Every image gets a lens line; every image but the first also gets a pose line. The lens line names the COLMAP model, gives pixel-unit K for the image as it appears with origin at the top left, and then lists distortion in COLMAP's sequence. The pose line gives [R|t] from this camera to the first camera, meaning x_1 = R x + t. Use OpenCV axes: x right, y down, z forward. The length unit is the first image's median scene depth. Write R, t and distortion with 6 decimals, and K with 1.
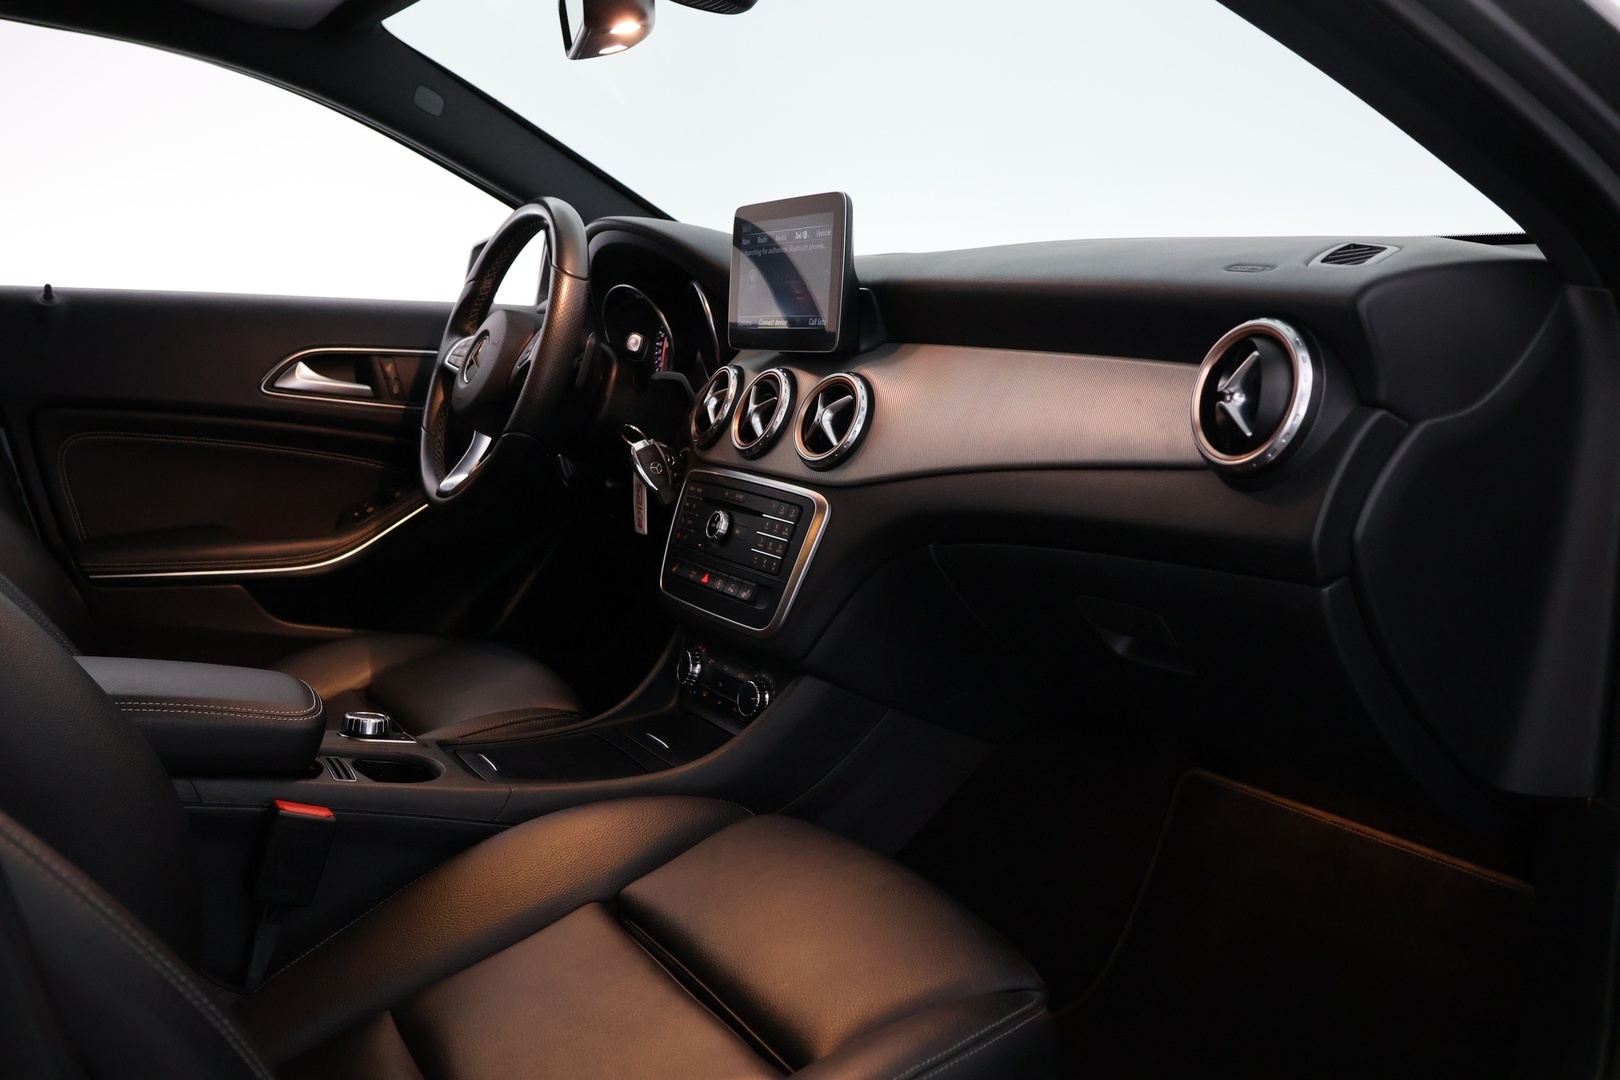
lens RADIAL K [[1479.3, 0, 810.2], [0, 1479.3, 456.8], [0, 0, 1]] dist [-0.047183, 0.009593]
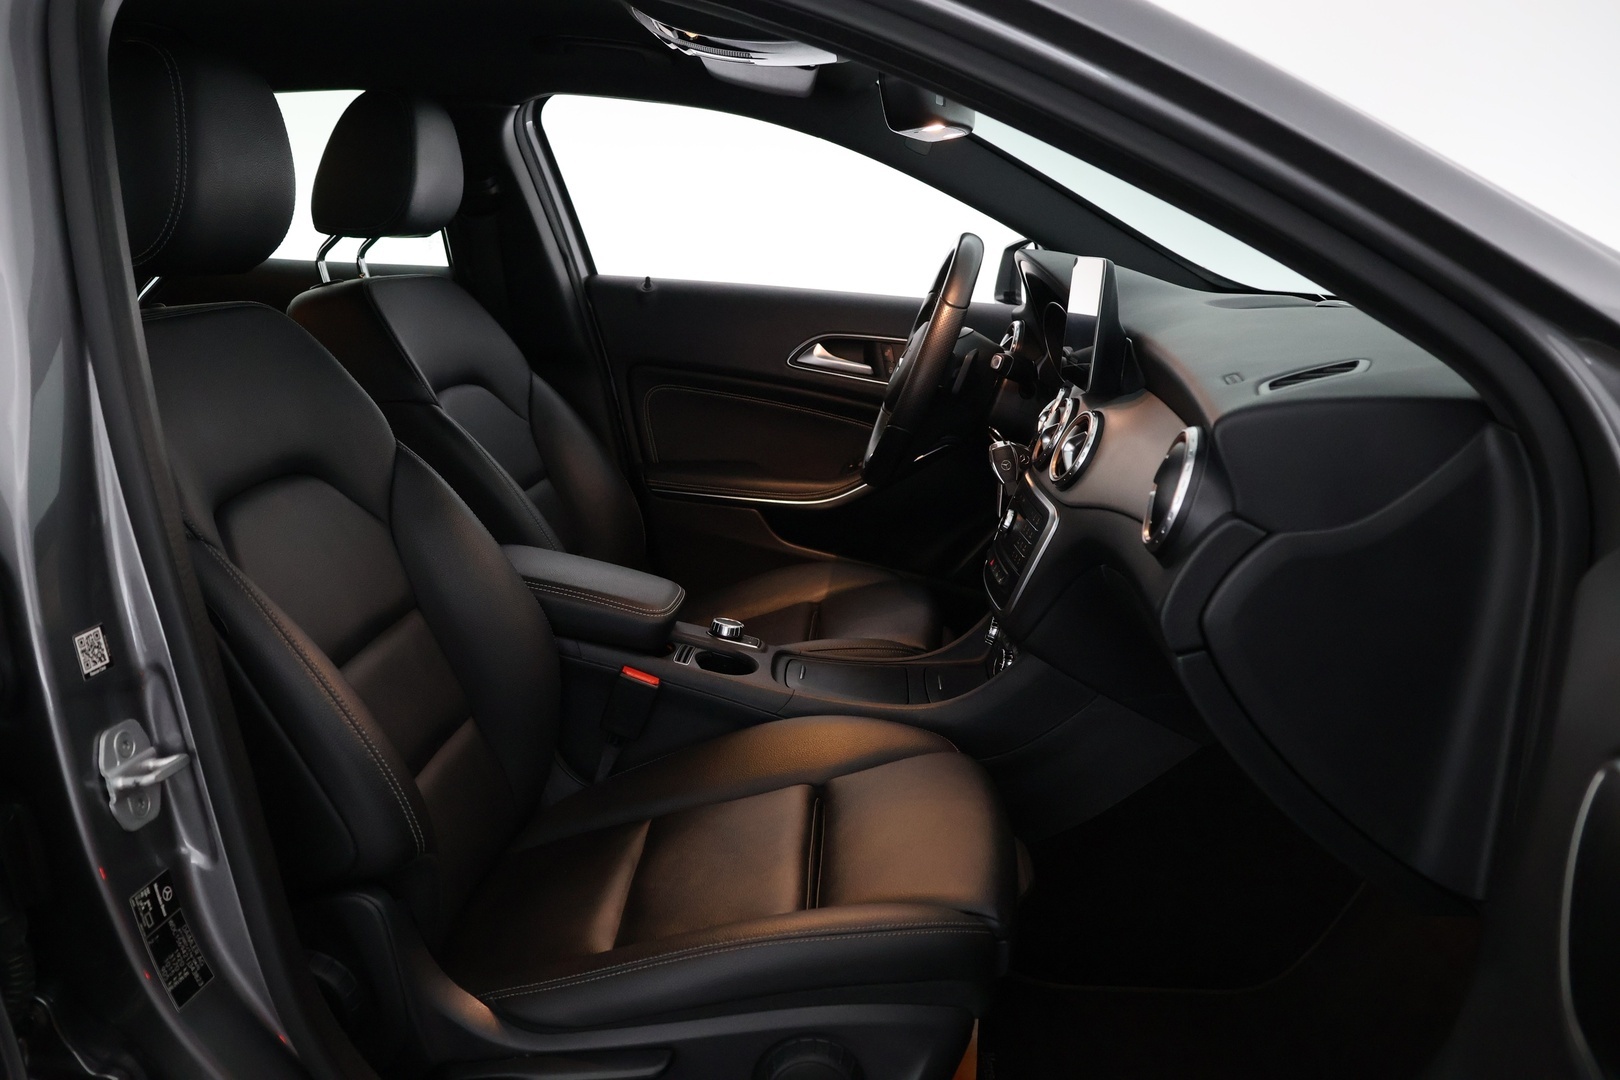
lens RADIAL K [[1479.3, 0, 810.2], [0, 1479.3, 456.8], [0, 0, 1]] dist [-0.047183, 0.009593]
pose [[0.844195, 0.120660, -0.522280, 0.394295], [-0.092779, 0.992521, 0.079334, -0.080761], [0.527946, -0.018517, 0.849076, -0.120562]]
